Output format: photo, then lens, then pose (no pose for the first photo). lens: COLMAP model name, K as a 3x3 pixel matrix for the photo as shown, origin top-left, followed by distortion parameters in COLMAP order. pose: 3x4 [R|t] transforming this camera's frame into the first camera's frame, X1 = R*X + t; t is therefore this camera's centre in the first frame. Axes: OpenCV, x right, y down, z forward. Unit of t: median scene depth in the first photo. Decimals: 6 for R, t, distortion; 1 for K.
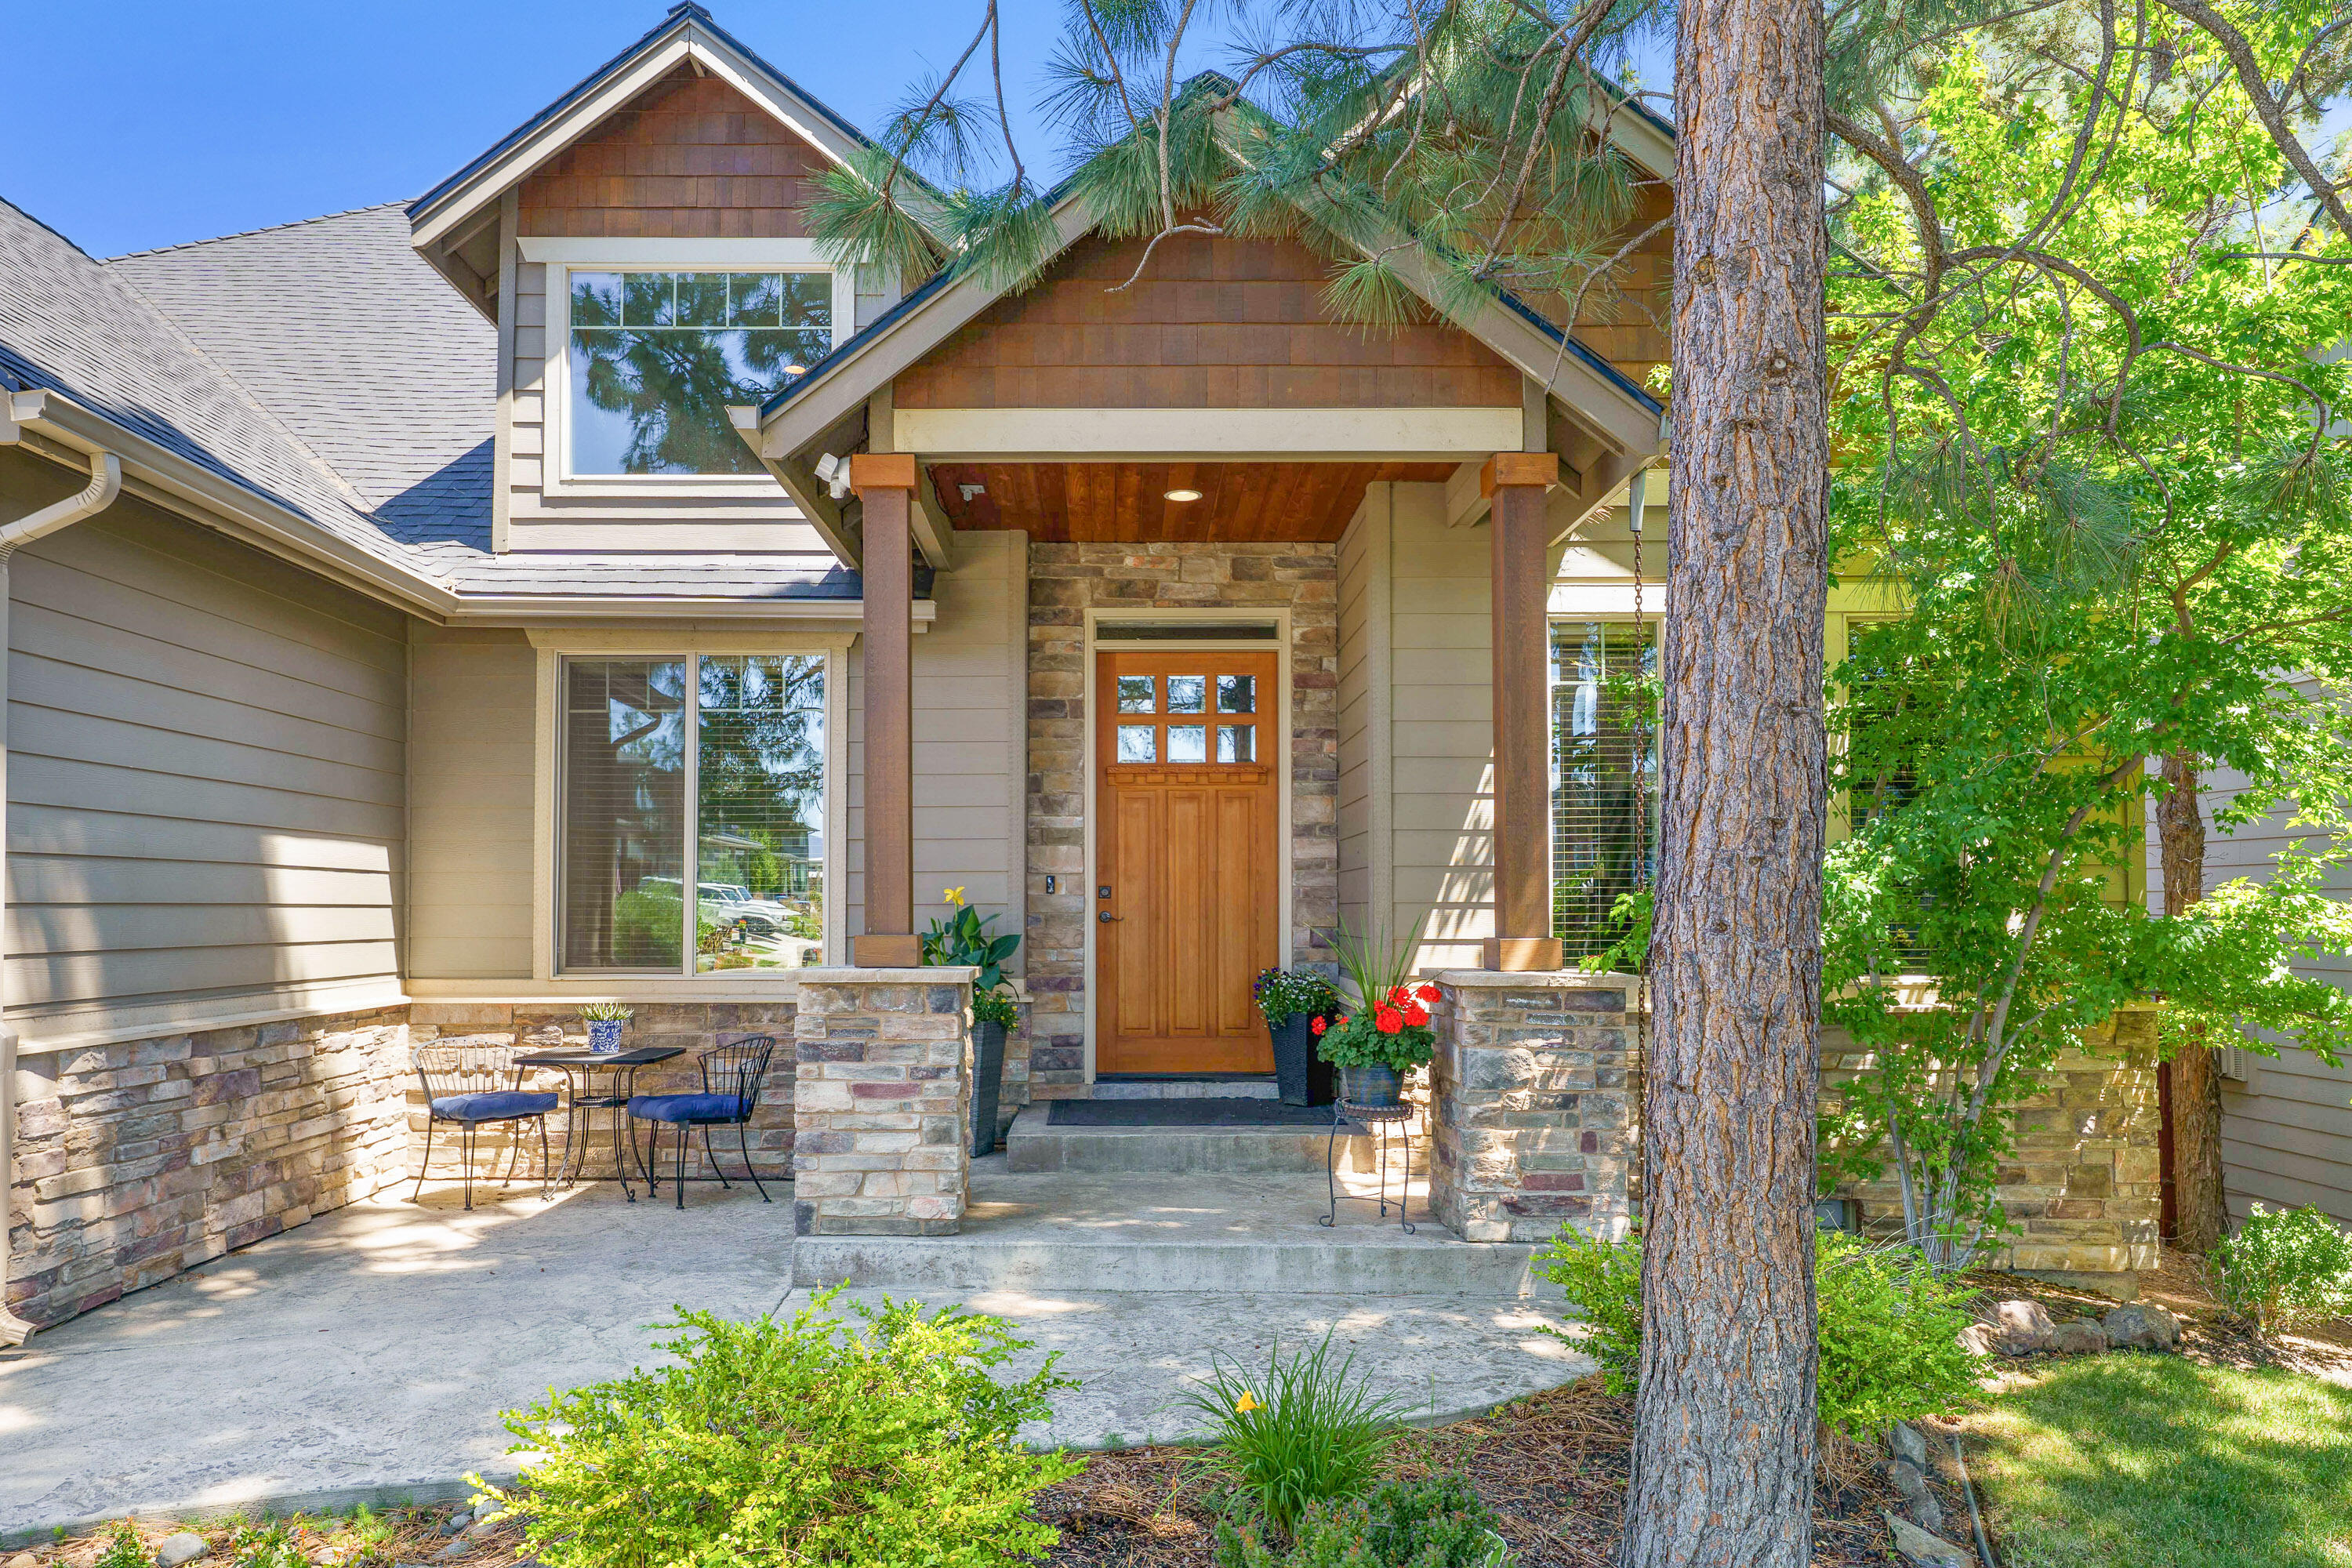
lens RADIAL K [[1615.7, 0, 1172.1], [0, 1615.7, 789.8], [0, 0, 1]] dist [-0.006121, -0.001697]
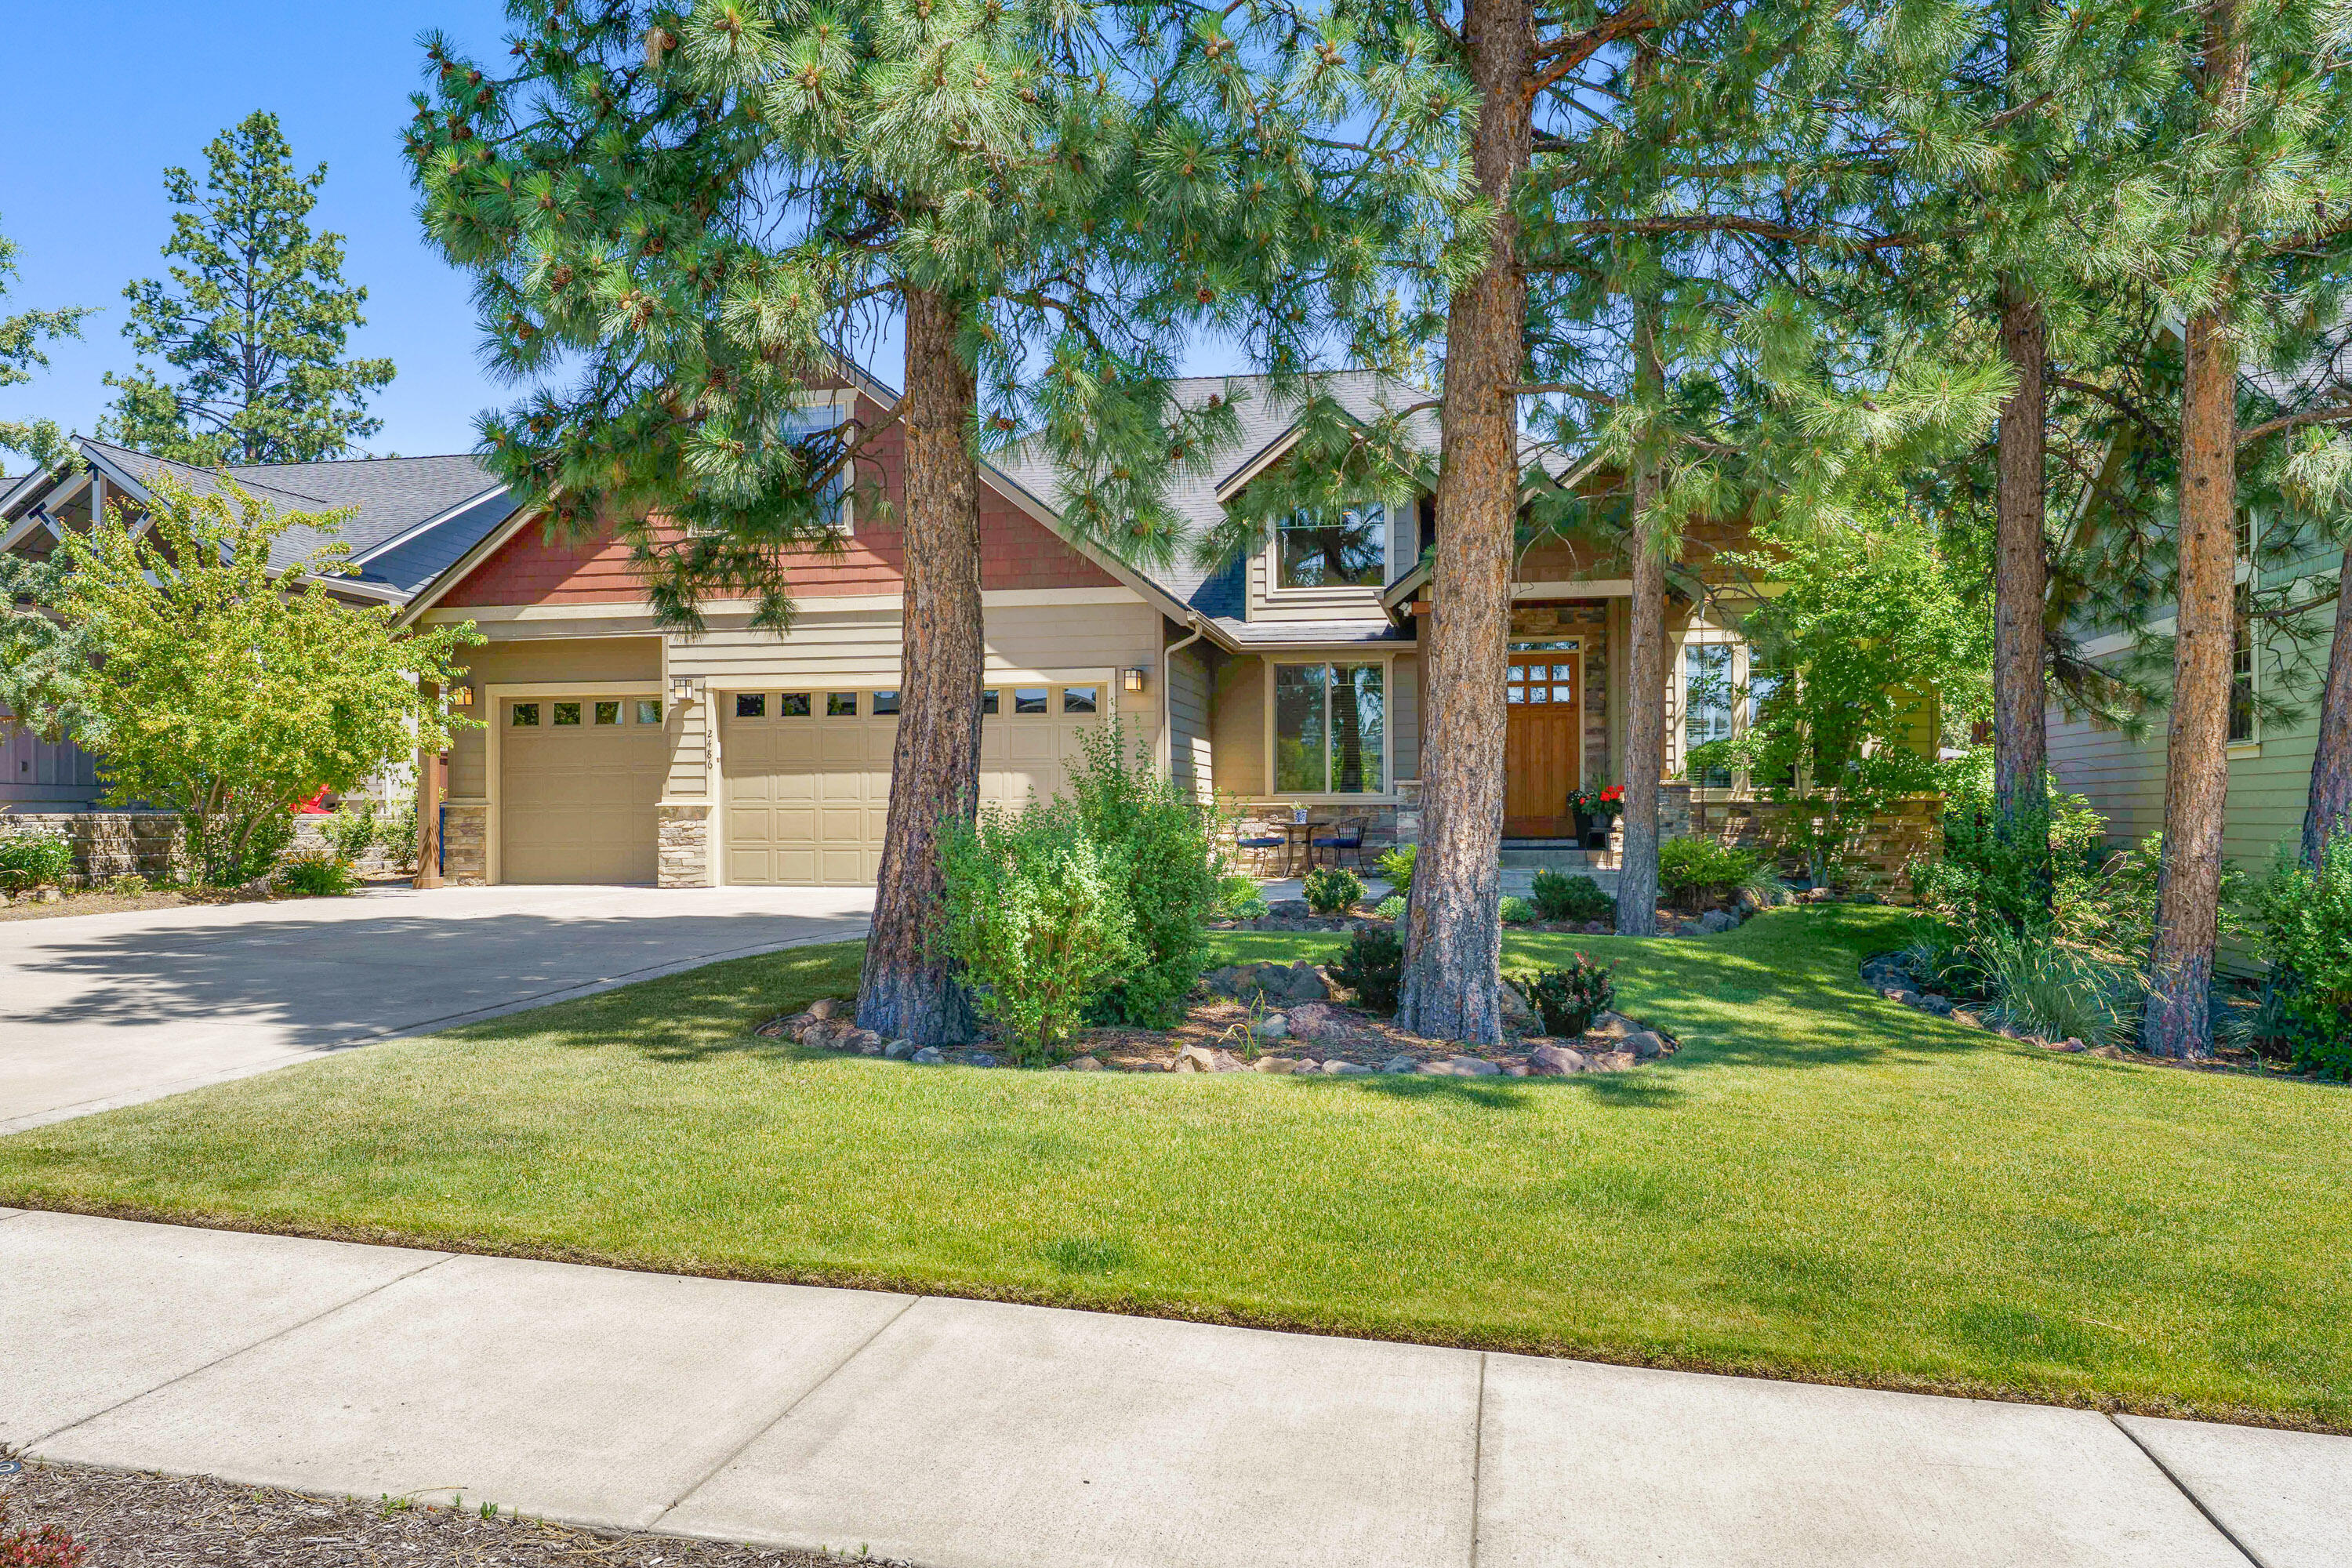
lens RADIAL K [[1615.7, 0, 1172.6], [0, 1615.7, 788.3], [0, 0, 1]] dist [-0.006121, -0.001697]
pose [[0.970866, -0.005338, -0.239564, 0.054816], [0.018908, 0.998341, 0.054380, -0.031212], [0.238877, -0.057325, 0.969356, -1.418816]]
